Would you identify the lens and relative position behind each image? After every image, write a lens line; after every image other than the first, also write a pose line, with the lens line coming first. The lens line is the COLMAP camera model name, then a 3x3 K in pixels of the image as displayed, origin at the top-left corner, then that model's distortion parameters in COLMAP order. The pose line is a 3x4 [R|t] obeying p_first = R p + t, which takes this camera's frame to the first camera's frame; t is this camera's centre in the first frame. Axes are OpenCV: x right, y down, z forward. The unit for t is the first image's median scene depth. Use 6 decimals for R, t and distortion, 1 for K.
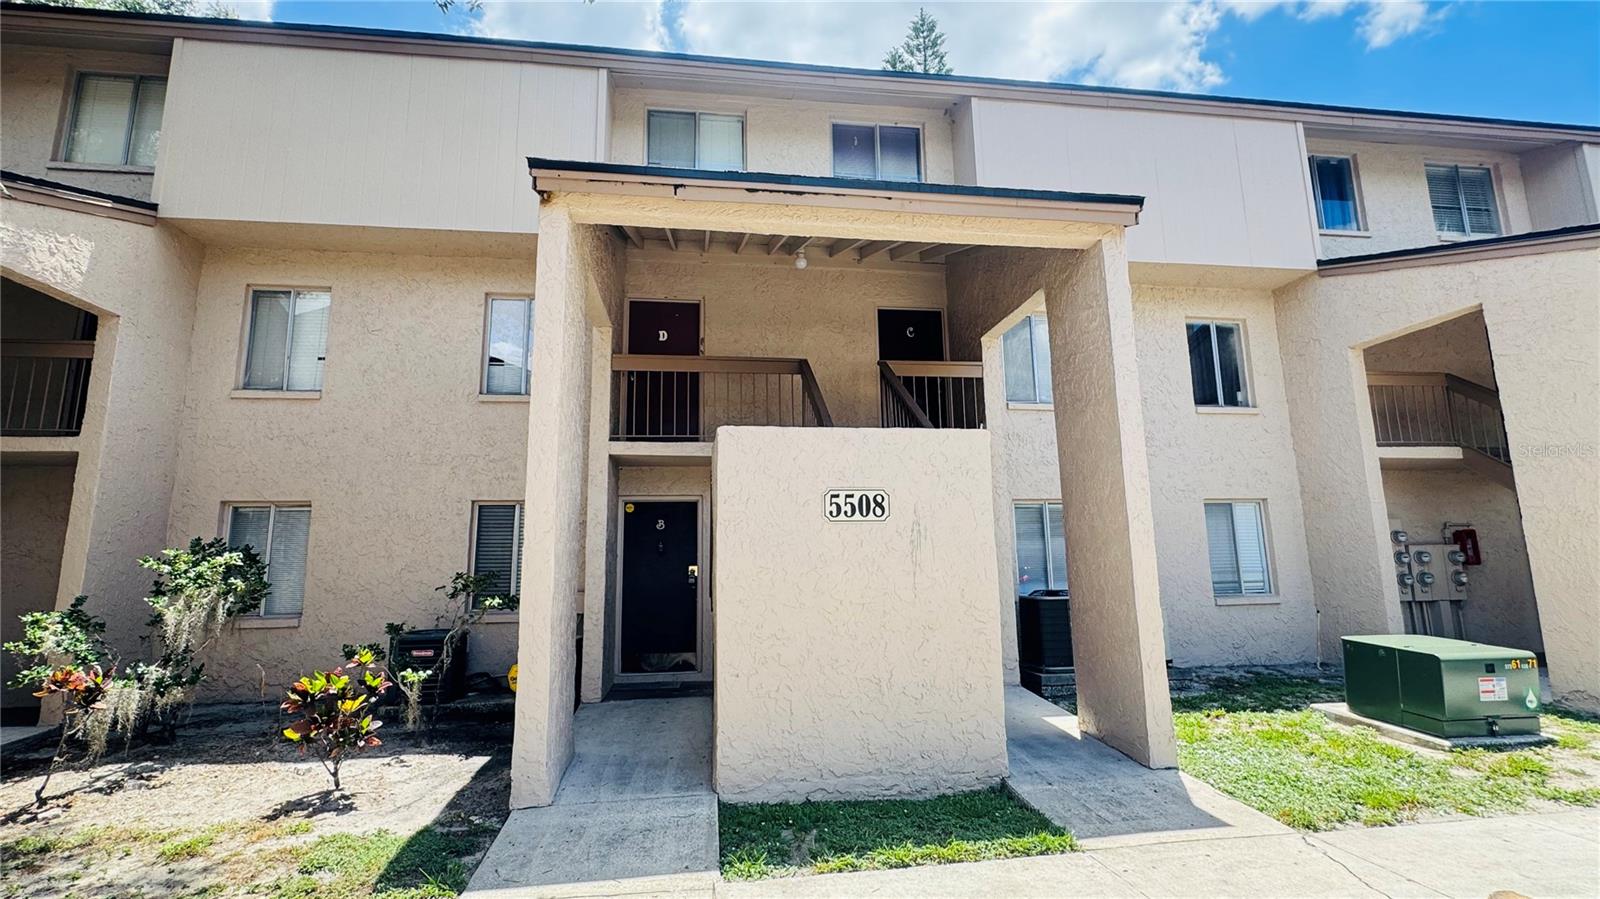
lens RADIAL K [[726.1, 0, 793.6], [0, 726.1, 448.1], [0, 0, 1]] dist [0.002641, 0.000499]
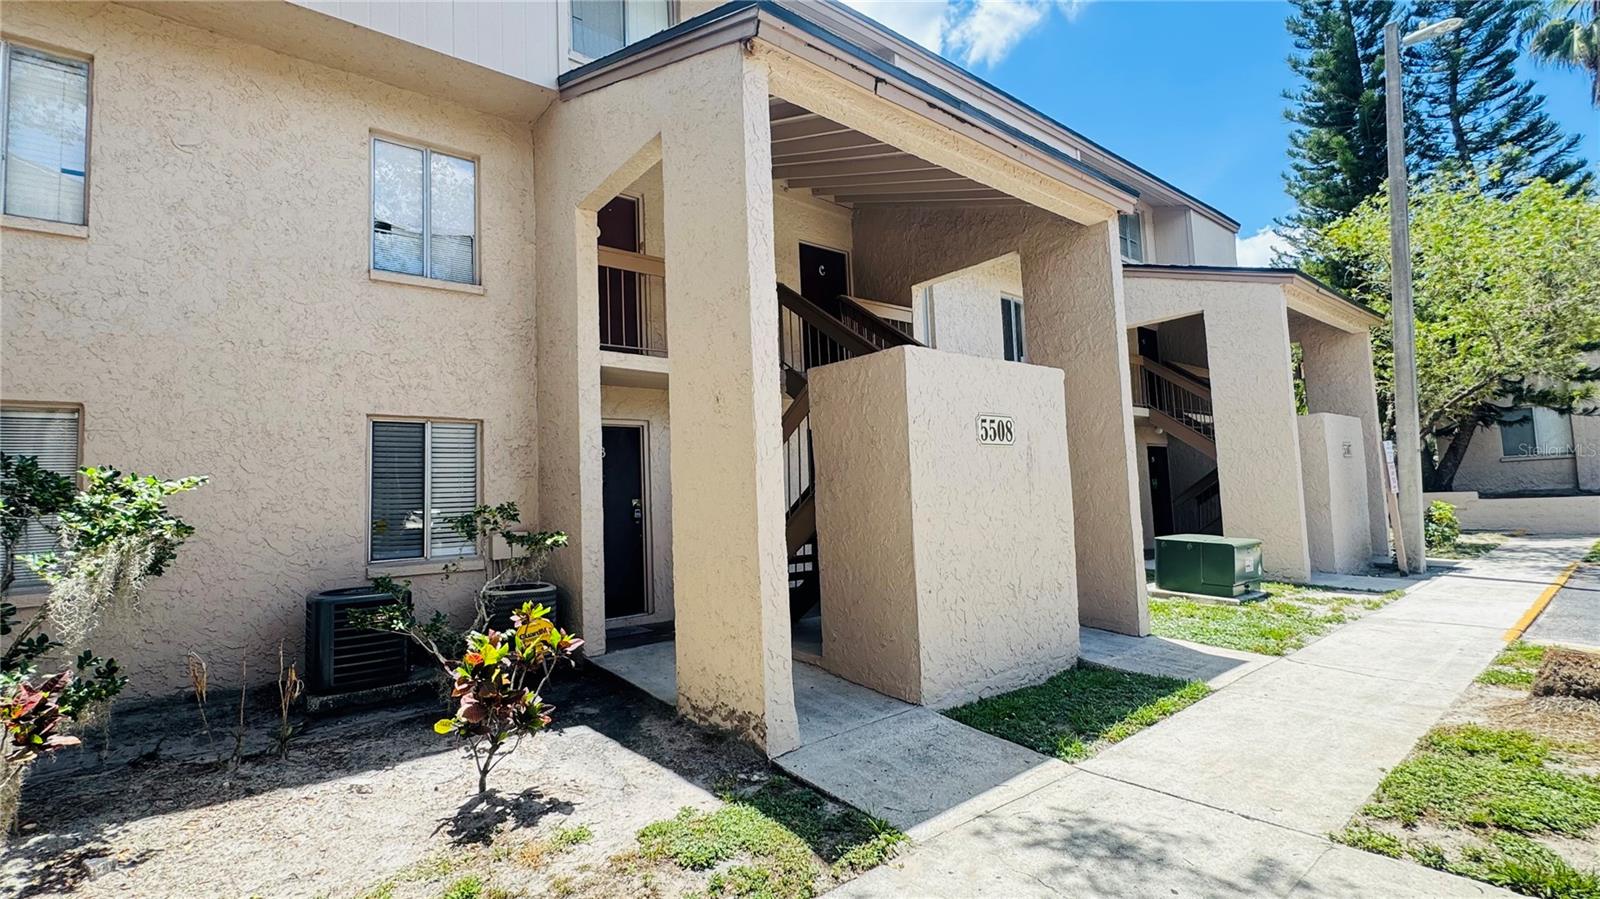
lens RADIAL K [[726.1, 0, 793.6], [0, 726.1, 448.1], [0, 0, 1]] dist [0.002641, 0.000499]
pose [[0.849694, 0.019581, 0.526912, -0.731039], [-0.059396, 0.996504, 0.058750, 0.058993], [-0.523920, -0.081216, 0.847887, 0.234392]]
